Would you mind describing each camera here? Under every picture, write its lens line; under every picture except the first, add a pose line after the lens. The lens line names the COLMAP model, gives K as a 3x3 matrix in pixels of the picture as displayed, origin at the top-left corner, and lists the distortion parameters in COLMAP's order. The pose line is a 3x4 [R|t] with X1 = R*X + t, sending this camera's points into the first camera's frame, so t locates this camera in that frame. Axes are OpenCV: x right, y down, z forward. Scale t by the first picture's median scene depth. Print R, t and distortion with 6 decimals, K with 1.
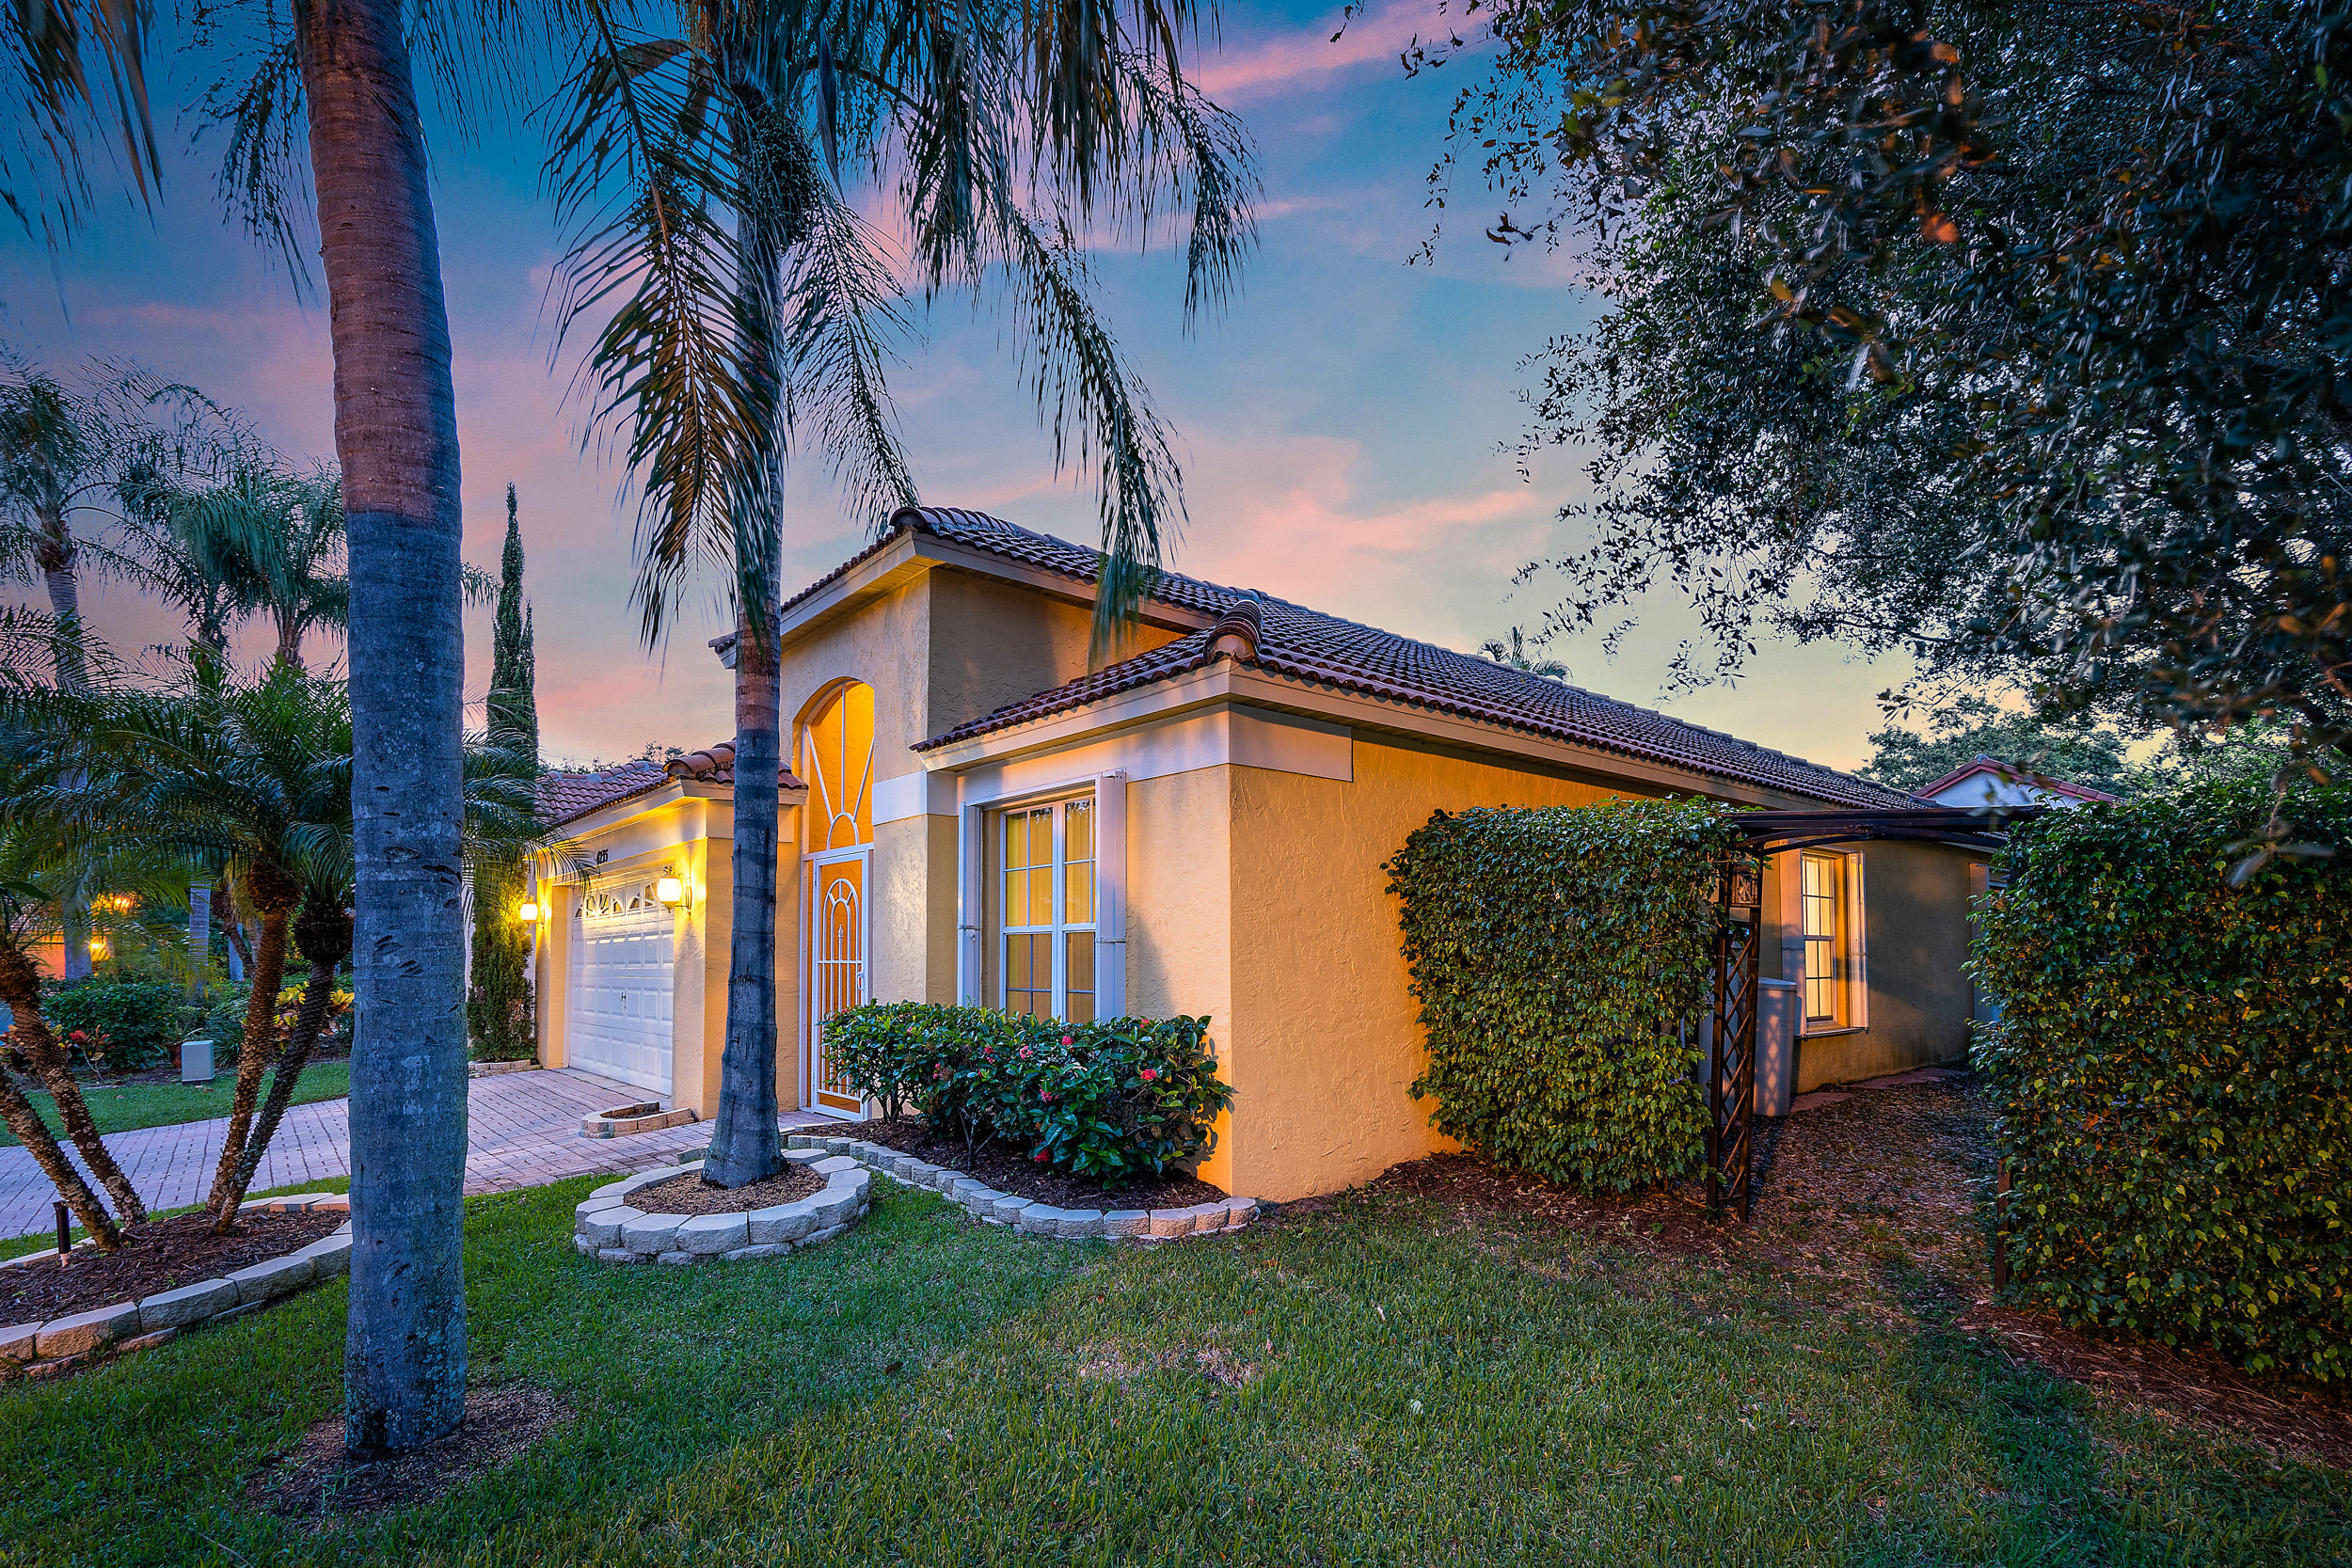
lens RADIAL K [[1100.3, 0, 1158.7], [0, 1100.3, 830.5], [0, 0, 1]] dist [0.002815, 0.000581]
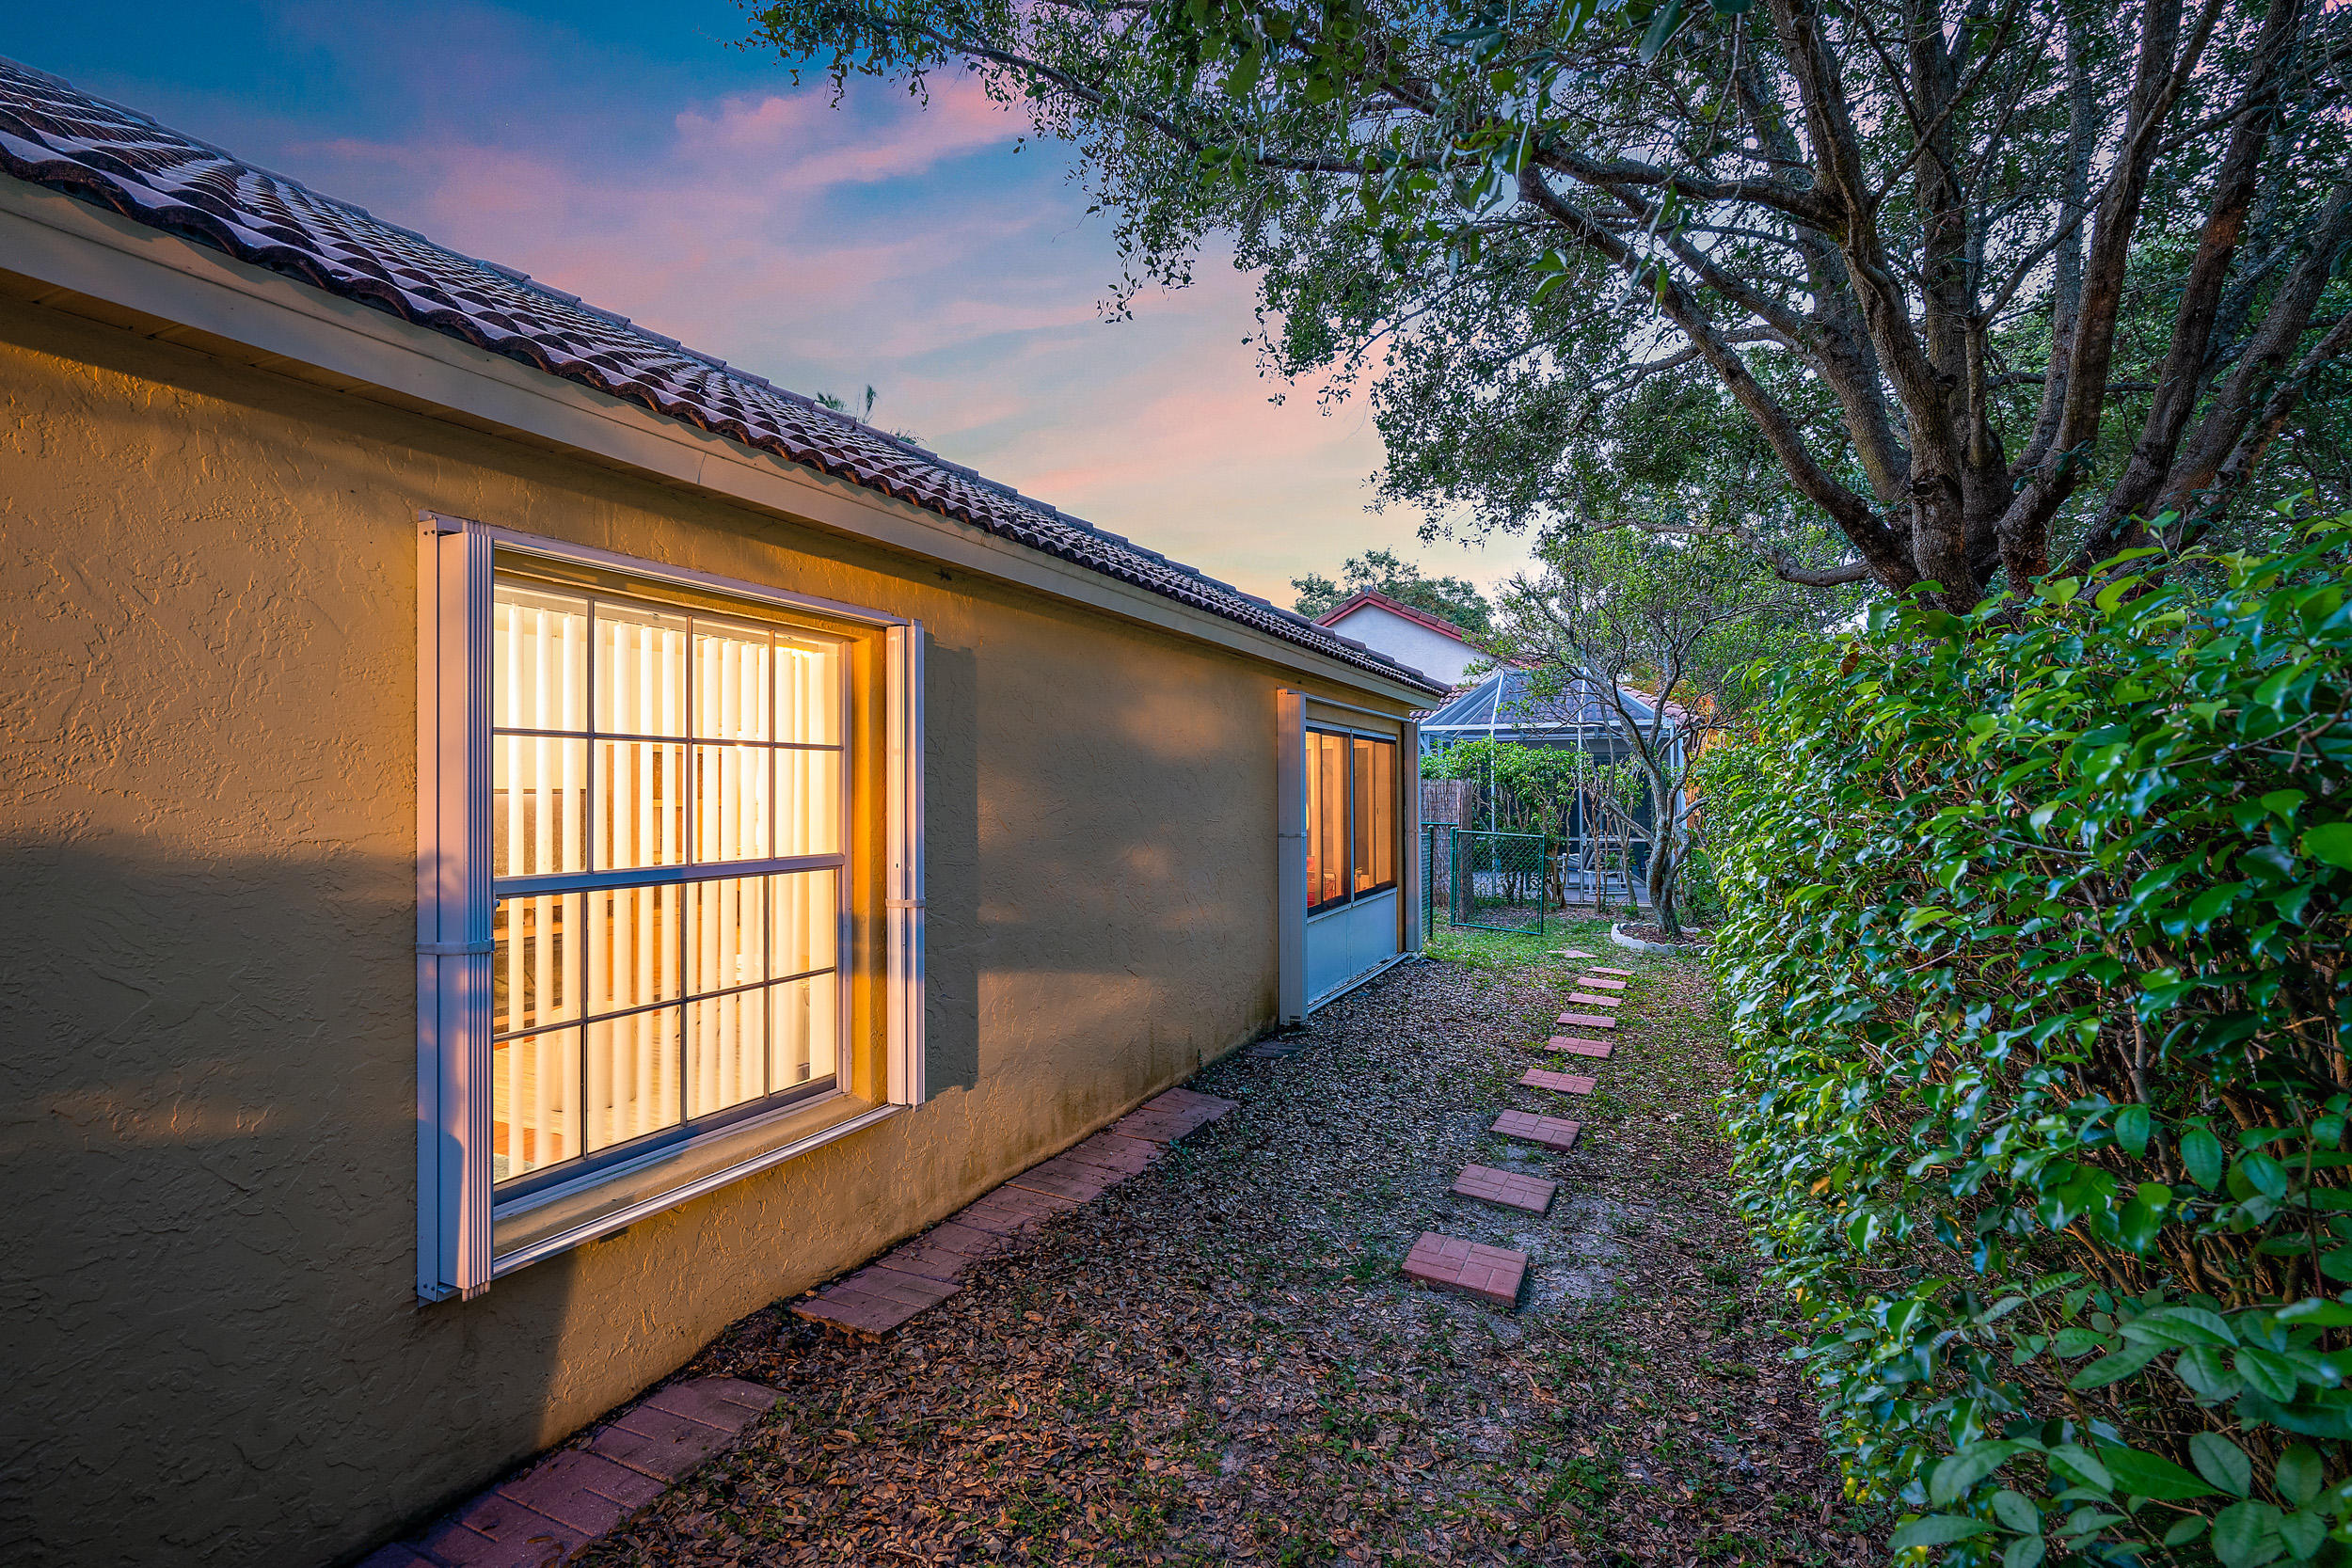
lens RADIAL K [[1100.3, 0, 1158.7], [0, 1100.3, 830.5], [0, 0, 1]] dist [0.002815, 0.000581]
pose [[0.906386, -0.020183, 0.421969, 0.553020], [-0.041705, 0.989704, 0.136920, 0.034365], [-0.420388, -0.141700, 0.896212, 0.634827]]
